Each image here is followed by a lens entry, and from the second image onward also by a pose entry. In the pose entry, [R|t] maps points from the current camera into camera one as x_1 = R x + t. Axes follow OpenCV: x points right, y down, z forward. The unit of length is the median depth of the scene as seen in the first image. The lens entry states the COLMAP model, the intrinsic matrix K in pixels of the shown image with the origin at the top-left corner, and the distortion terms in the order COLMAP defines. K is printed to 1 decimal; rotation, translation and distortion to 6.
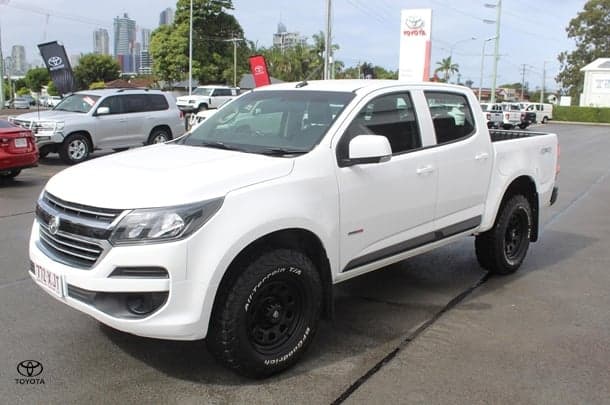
lens RADIAL K [[592.3, 0, 306.6], [0, 592.3, 203.0], [0, 0, 1]] dist [-0.087419, 0.000434]
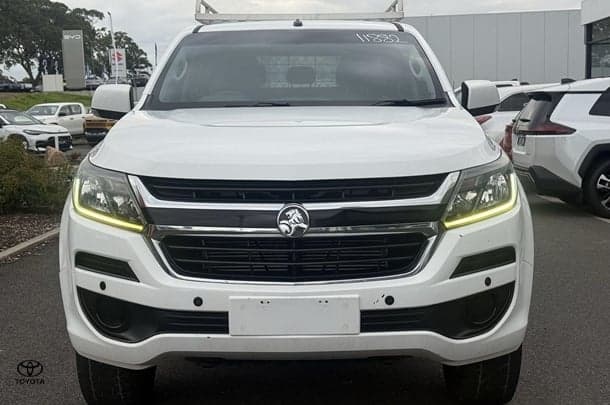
lens RADIAL K [[864.4, 0, 301.7], [0, 864.4, 202.6], [0, 0, 1]] dist [0.185908, -0.036942]
pose [[0.702489, -0.106500, 0.703681, -0.904969], [0.148415, 0.988924, 0.001506, 0.015452], [-0.696047, 0.103379, 0.710515, 0.342301]]
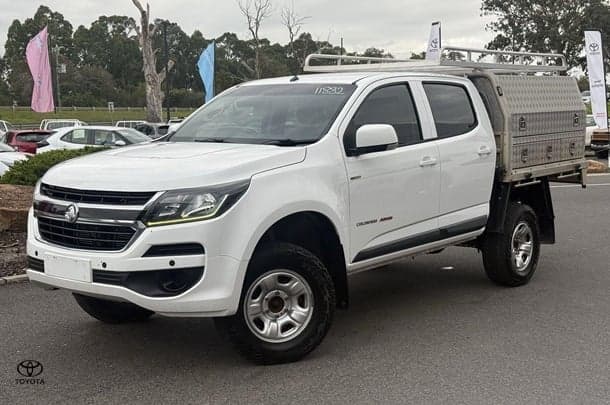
lens RADIAL K [[864.4, 0, 301.7], [0, 864.4, 202.6], [0, 0, 1]] dist [0.185908, -0.036942]
pose [[0.995295, -0.027027, 0.093049, -0.161047], [0.034038, 0.996633, -0.074595, 0.125807], [-0.090720, 0.077411, 0.992863, -0.452731]]
